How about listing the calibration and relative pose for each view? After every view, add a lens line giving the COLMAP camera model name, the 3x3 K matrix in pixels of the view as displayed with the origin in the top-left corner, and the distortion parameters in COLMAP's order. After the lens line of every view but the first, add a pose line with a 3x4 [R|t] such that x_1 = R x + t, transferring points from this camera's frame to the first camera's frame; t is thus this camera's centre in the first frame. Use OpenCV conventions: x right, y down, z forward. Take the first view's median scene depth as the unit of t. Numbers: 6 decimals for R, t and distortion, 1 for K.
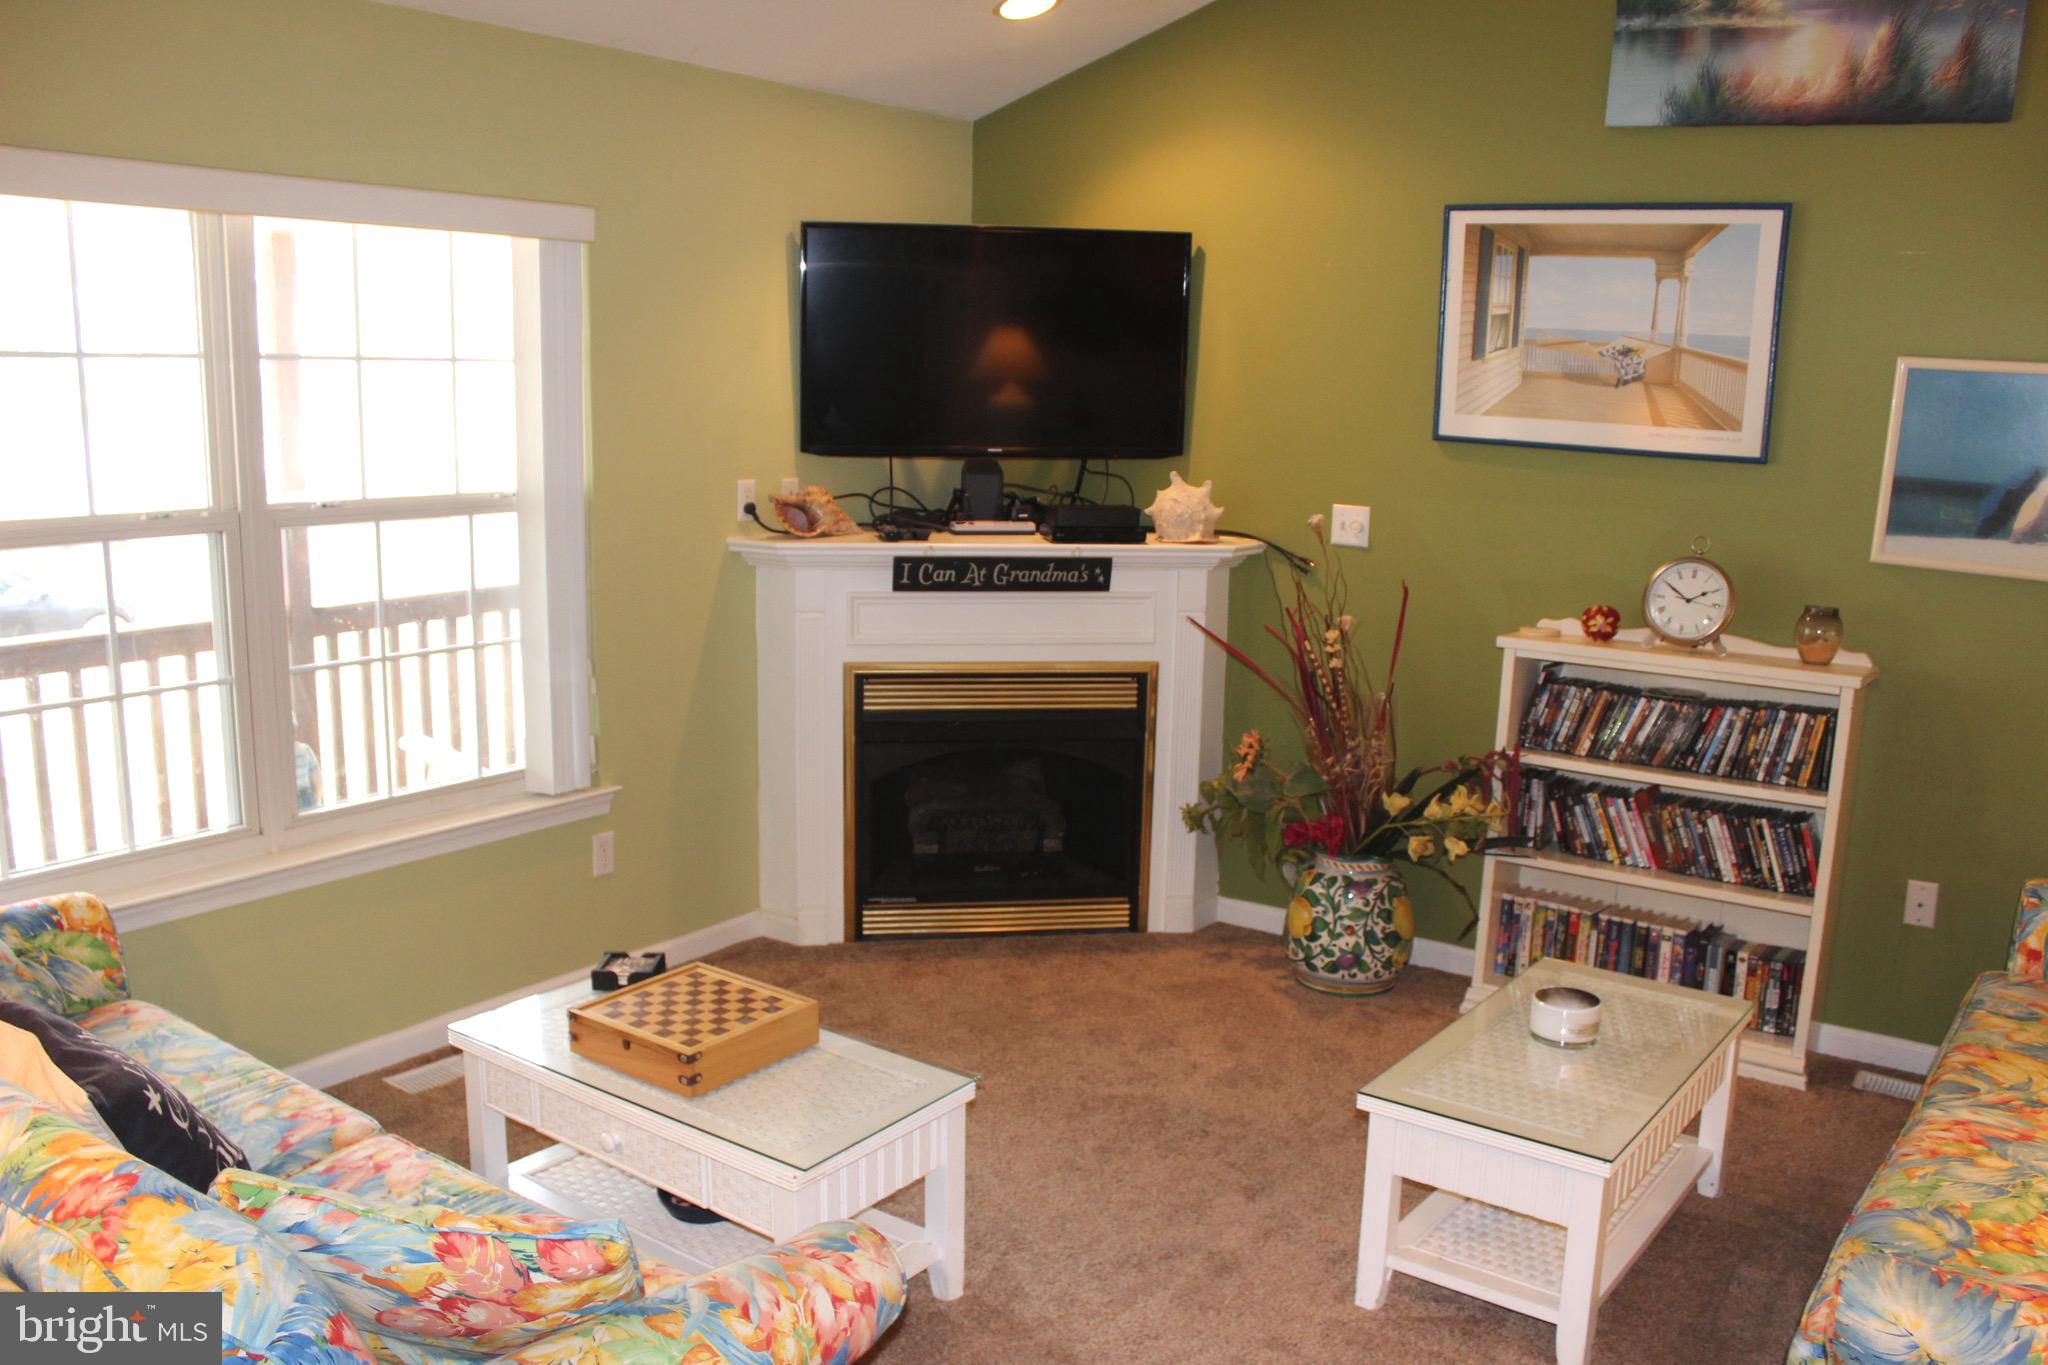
lens RADIAL K [[1713.1, 0, 1029.7], [0, 1713.1, 692.8], [0, 0, 1]] dist [-0.163108, 0.152987]
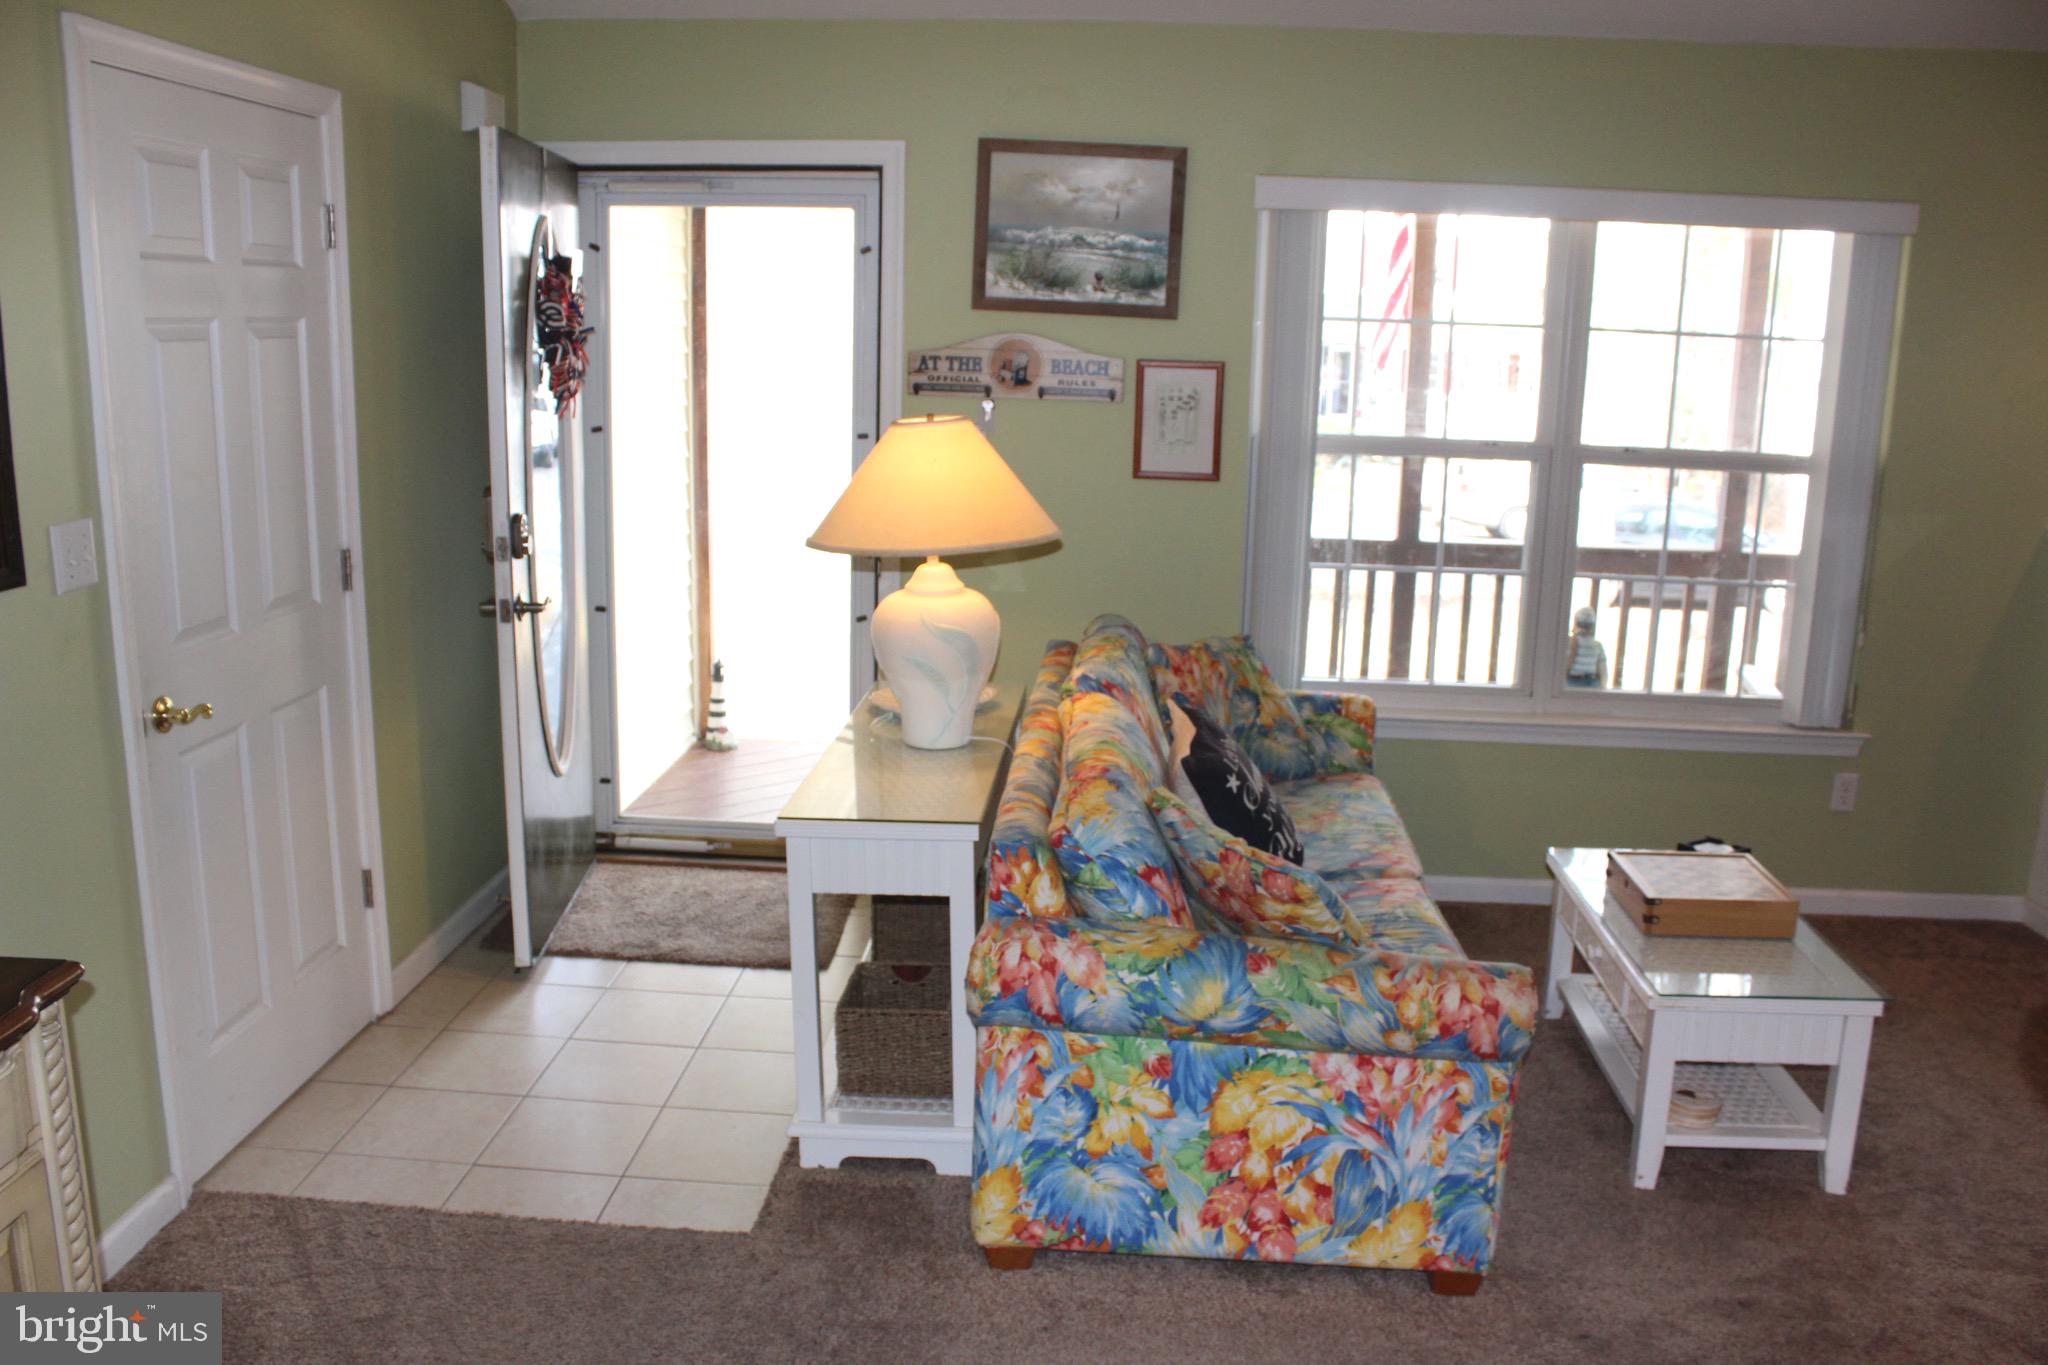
lens RADIAL K [[1713.1, 0, 1029.7], [0, 1713.1, 692.8], [0, 0, 1]] dist [-0.163108, 0.152987]
pose [[0.542508, 0.180395, -0.820453, 0.489185], [-0.171576, 0.979877, 0.101996, 0.018712], [0.822342, 0.085436, 0.562543, -0.068996]]
